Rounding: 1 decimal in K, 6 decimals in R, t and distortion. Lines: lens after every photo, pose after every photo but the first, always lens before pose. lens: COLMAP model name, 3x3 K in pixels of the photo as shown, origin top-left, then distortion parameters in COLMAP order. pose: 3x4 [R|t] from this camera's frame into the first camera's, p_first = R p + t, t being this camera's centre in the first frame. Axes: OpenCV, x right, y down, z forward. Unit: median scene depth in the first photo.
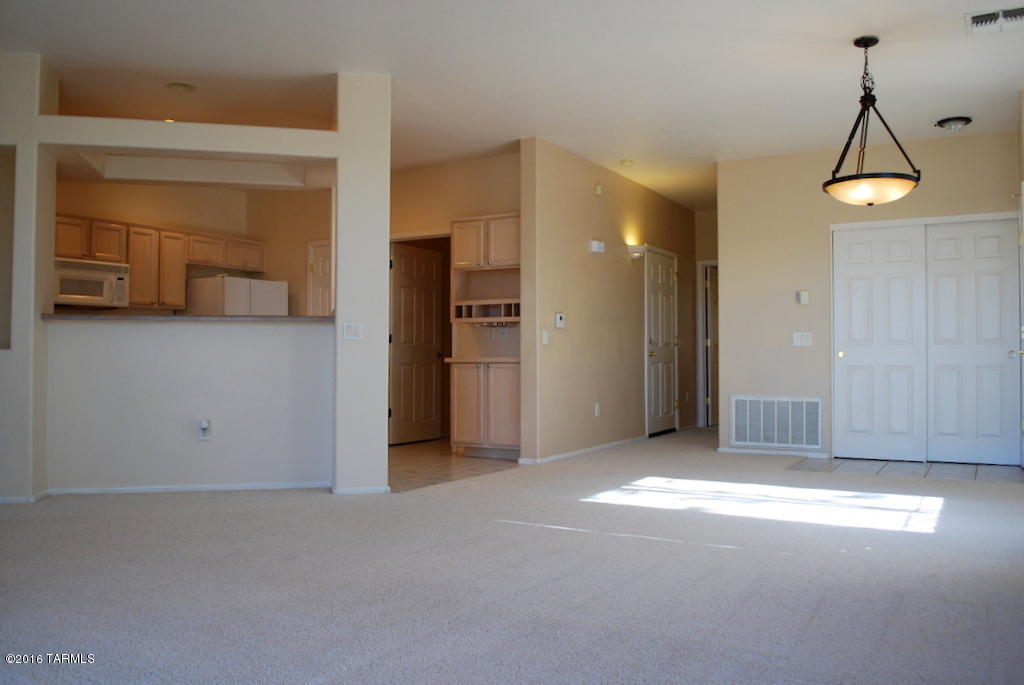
lens RADIAL K [[860.8, 0, 511.9], [0, 860.8, 340.8], [0, 0, 1]] dist [-0.095603, 0.016884]
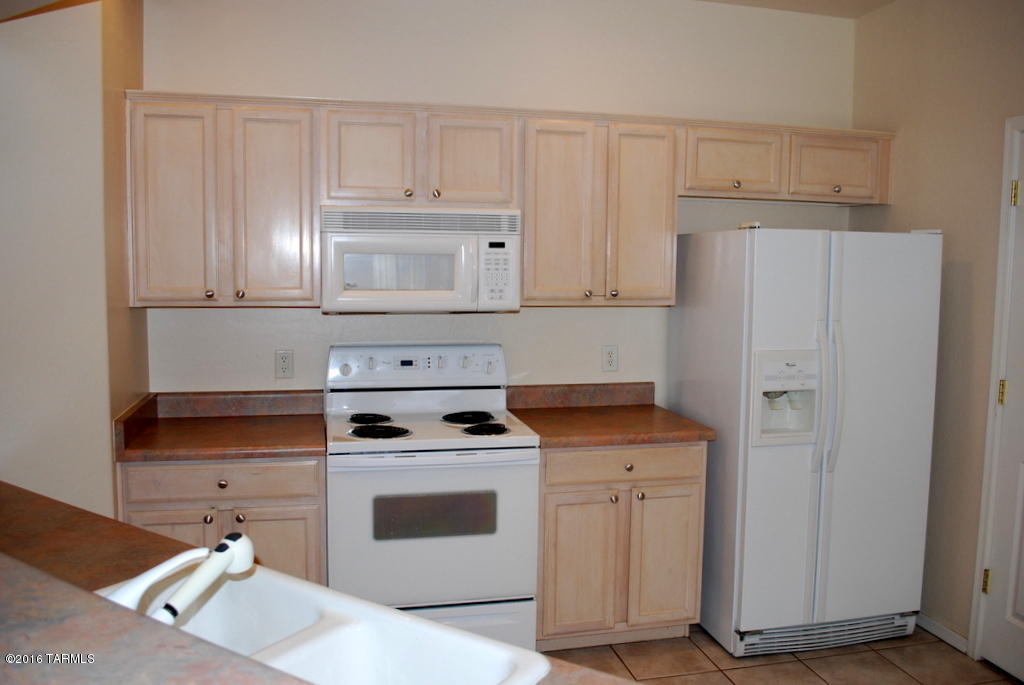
lens RADIAL K [[860.8, 0, 510.7], [0, 860.8, 334.6], [0, 0, 1]] dist [-0.095603, 0.016884]
pose [[0.692469, 0.068356, -0.718203, -0.144244], [0.005234, 0.994999, 0.099747, -0.071070], [0.721429, -0.072831, 0.688648, 0.698272]]
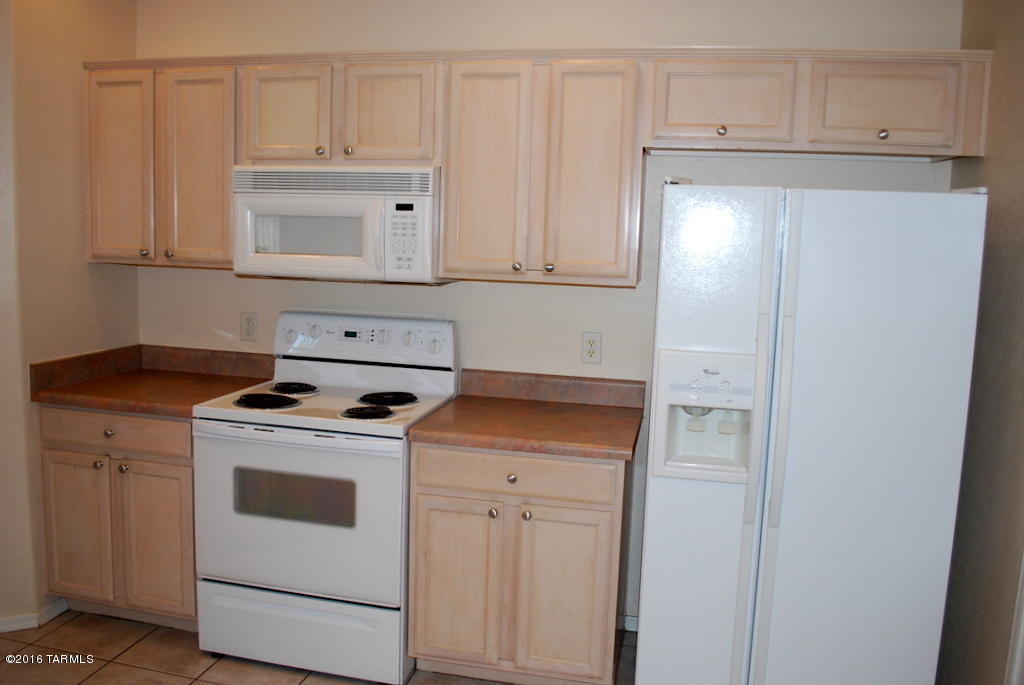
lens RADIAL K [[860.8, 0, 504.6], [0, 860.8, 335.4], [0, 0, 1]] dist [-0.095603, 0.016884]
pose [[0.292008, 0.122683, -0.948515, -0.080801], [-0.012551, 0.992145, 0.124462, -0.064292], [0.956334, -0.024439, 0.291254, 0.922697]]
